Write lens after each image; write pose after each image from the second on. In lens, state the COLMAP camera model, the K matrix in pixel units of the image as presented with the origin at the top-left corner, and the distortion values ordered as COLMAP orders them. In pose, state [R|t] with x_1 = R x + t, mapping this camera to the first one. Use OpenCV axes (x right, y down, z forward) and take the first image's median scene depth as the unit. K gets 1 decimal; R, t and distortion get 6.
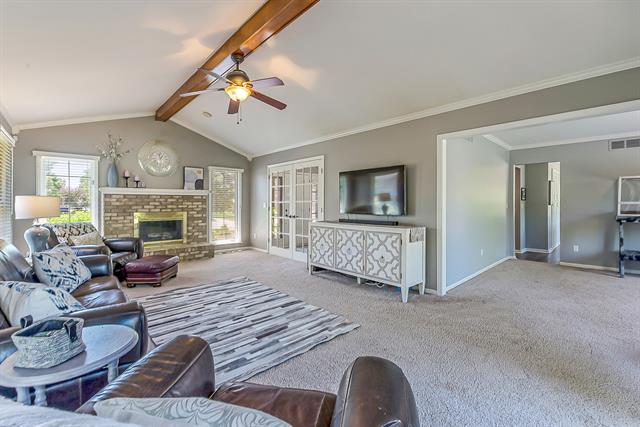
lens RADIAL K [[277.7, 0, 348.4], [0, 277.7, 202.4], [0, 0, 1]] dist [-0.000575, -0.000064]
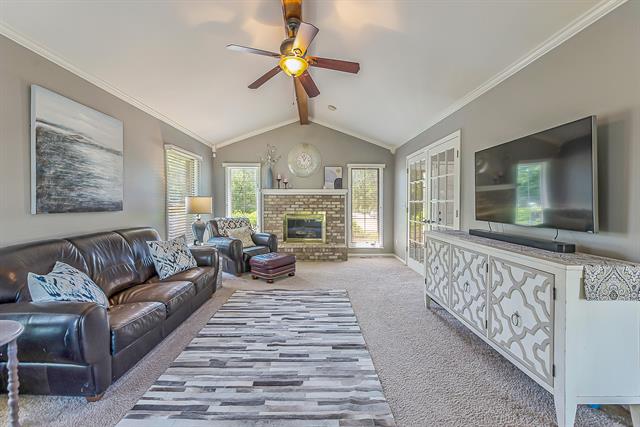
lens RADIAL K [[292.5, 0, 320.3], [0, 292.5, 207.8], [0, 0, 1]] dist [-0.002150, -0.000445]
pose [[0.706662, 0.015309, -0.707386, 0.221250], [-0.003147, 0.999824, 0.018495, 0.001831], [0.707545, -0.010844, 0.706585, 0.371636]]
